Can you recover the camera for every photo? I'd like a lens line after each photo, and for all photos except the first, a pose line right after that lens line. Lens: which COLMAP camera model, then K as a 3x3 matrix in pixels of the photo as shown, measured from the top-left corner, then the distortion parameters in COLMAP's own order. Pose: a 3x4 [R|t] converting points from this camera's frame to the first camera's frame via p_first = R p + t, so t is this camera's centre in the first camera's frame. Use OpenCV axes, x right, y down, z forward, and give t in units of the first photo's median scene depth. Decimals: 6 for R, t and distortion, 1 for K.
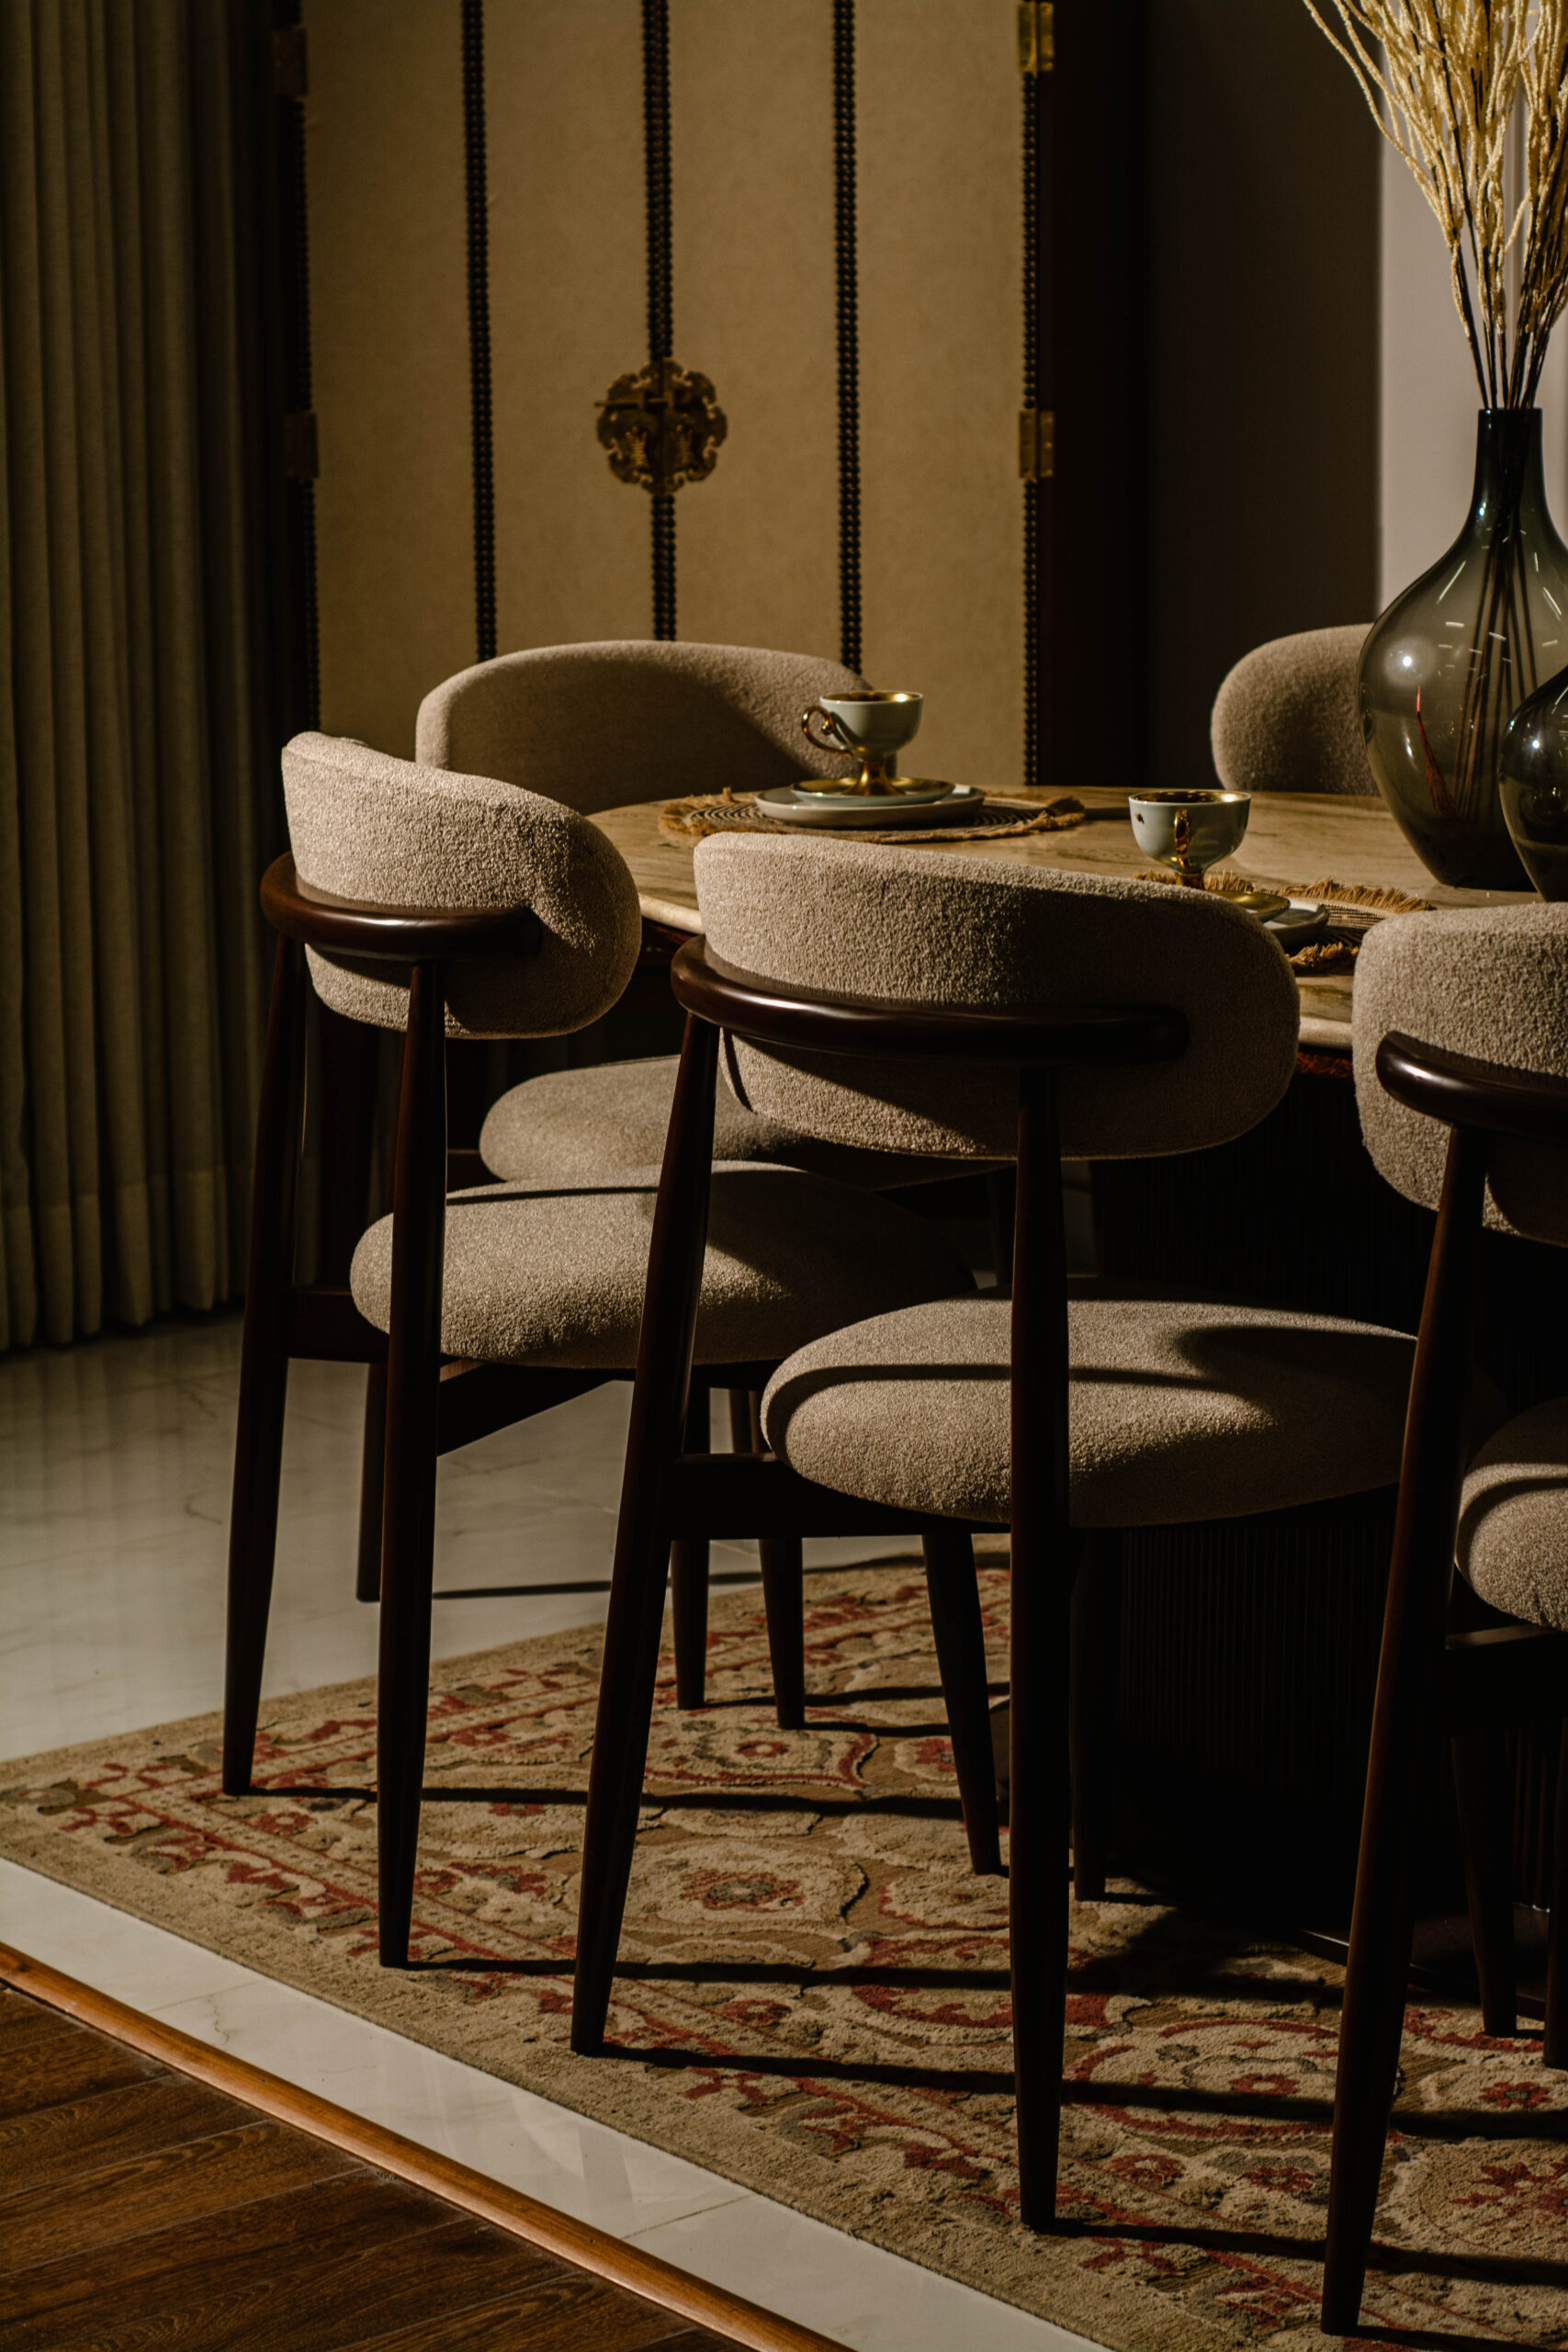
lens RADIAL K [[5307.7, 0, 784.5], [0, 5307.7, 1184.7], [0, 0, 1]] dist [-0.016381, 0.000000]
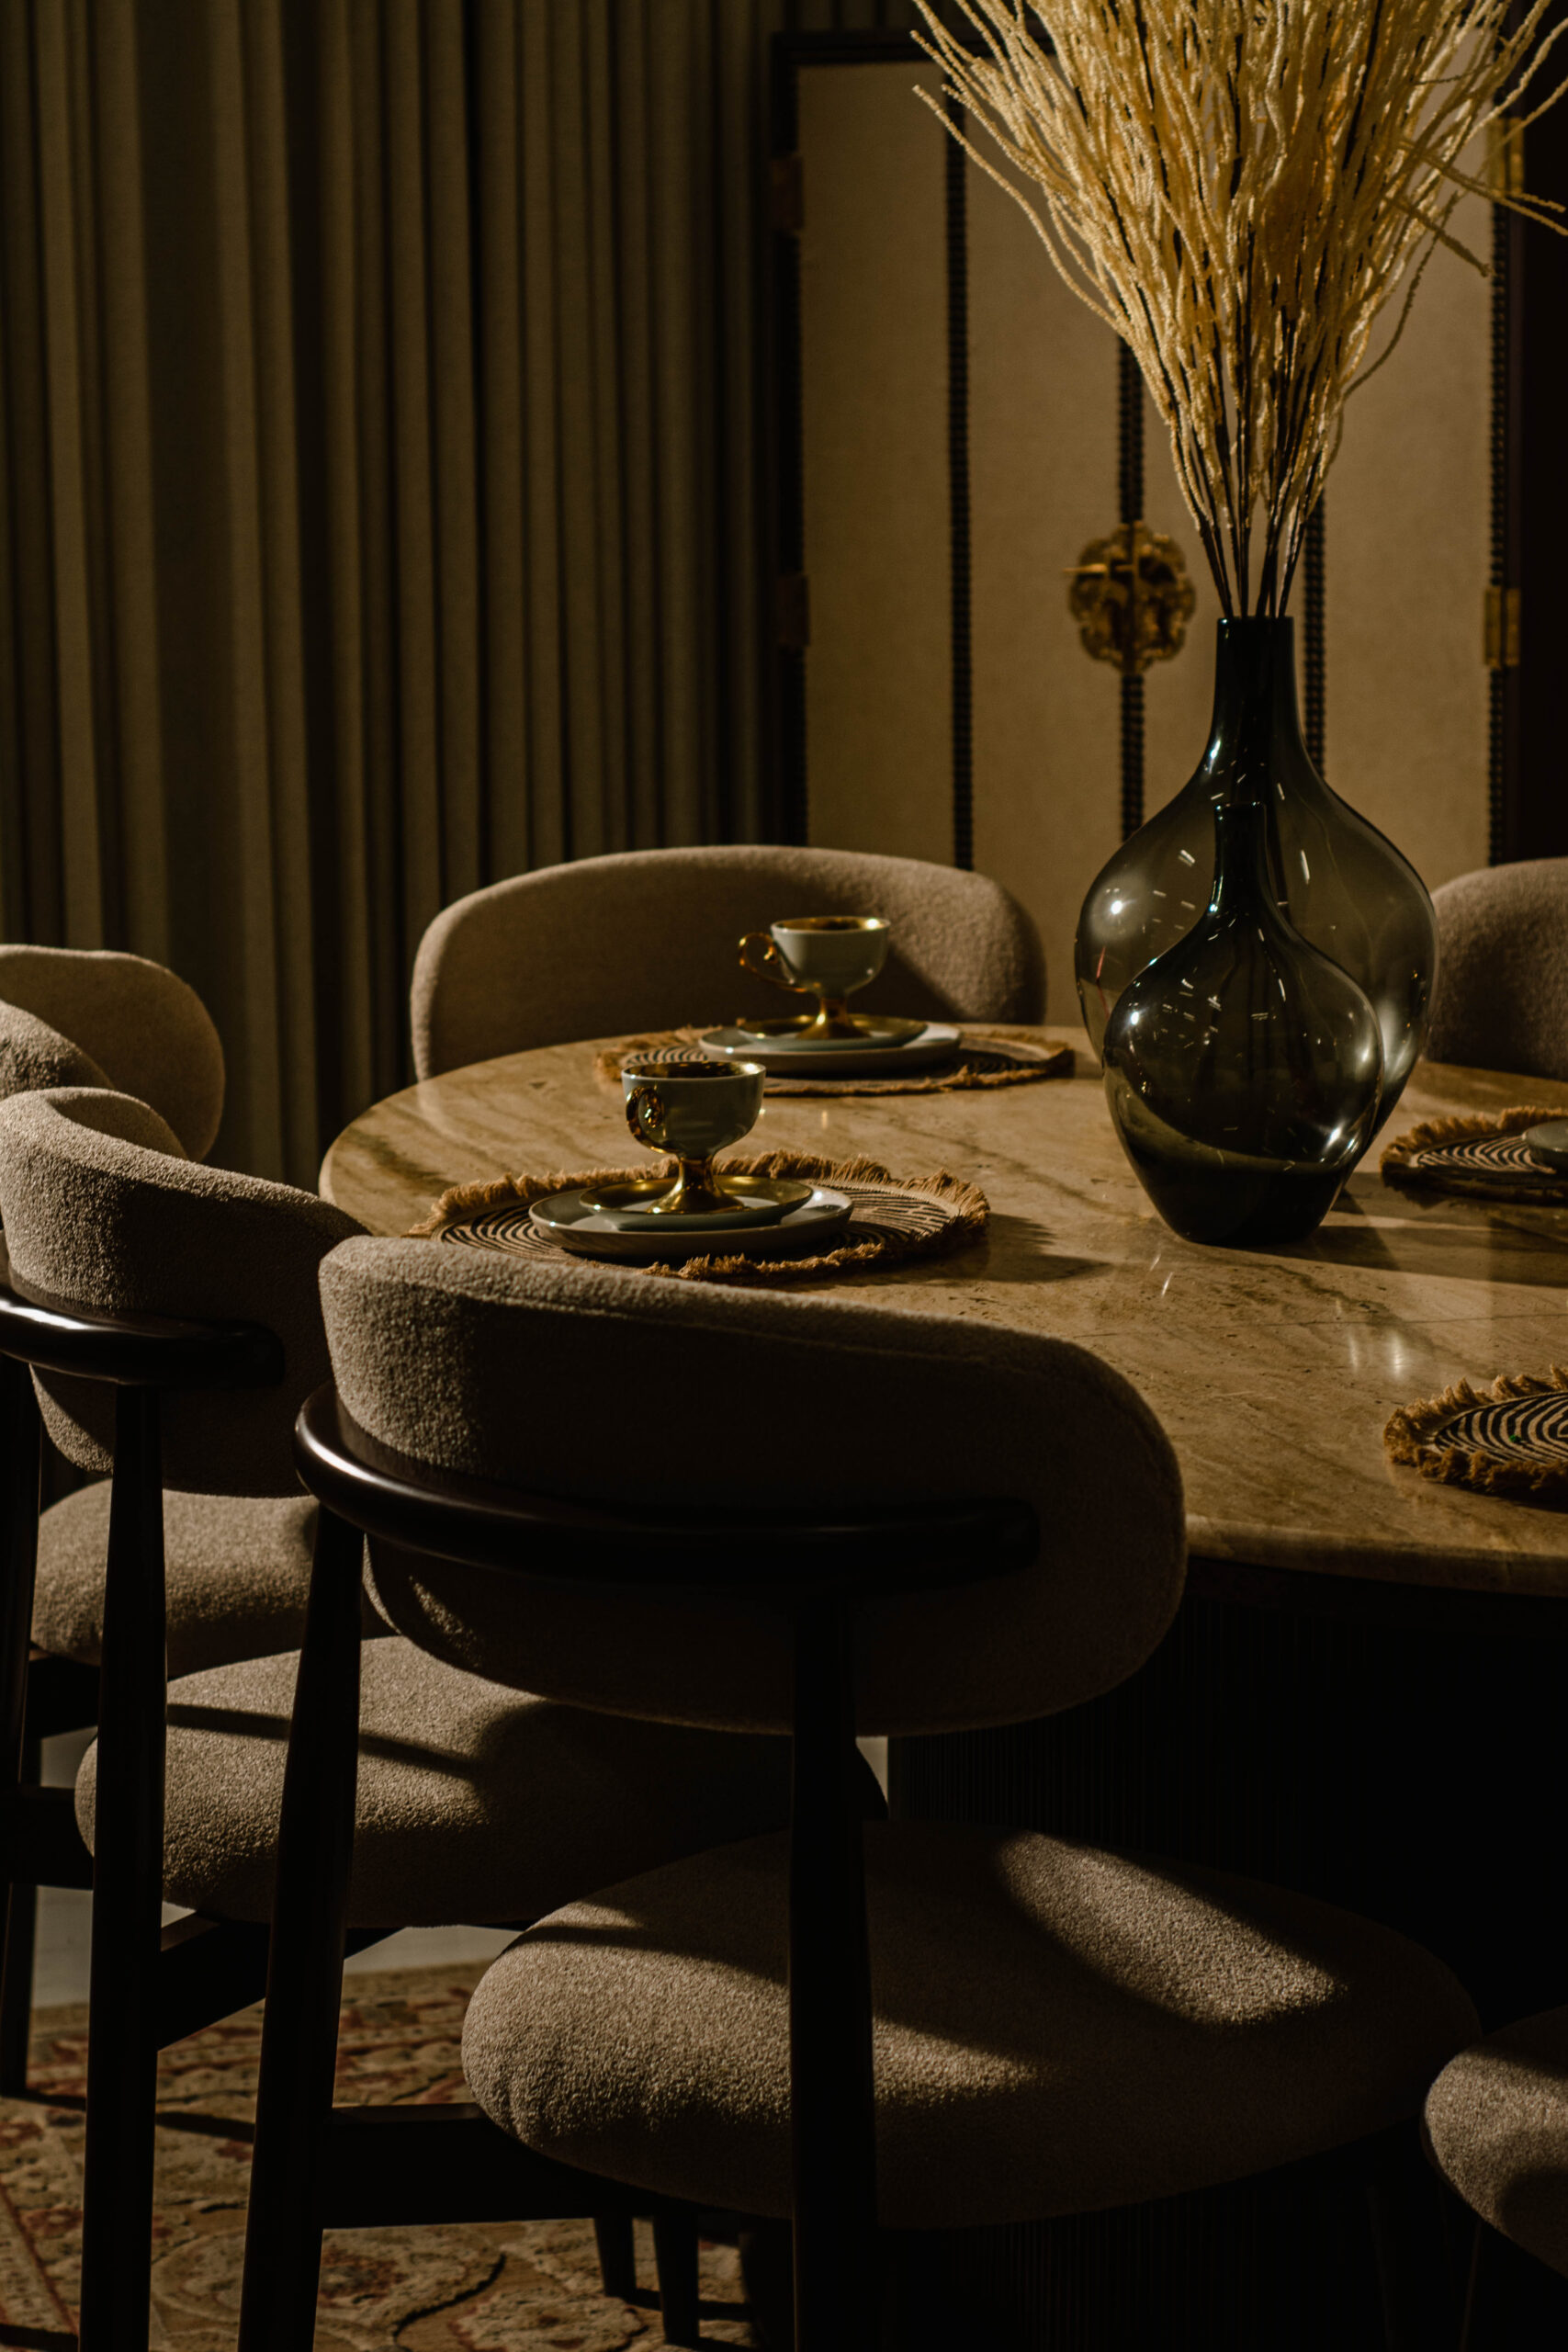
lens RADIAL K [[5561.7, 0, 783.7], [0, 5561.7, 1164.5], [0, 0, 1]] dist [0.060348, 0.000000]
pose [[0.922587, 0.057031, -0.381551, 0.290231], [-0.067904, 0.997578, -0.015083, -0.030496], [0.379766, 0.039825, 0.924225, 0.119969]]
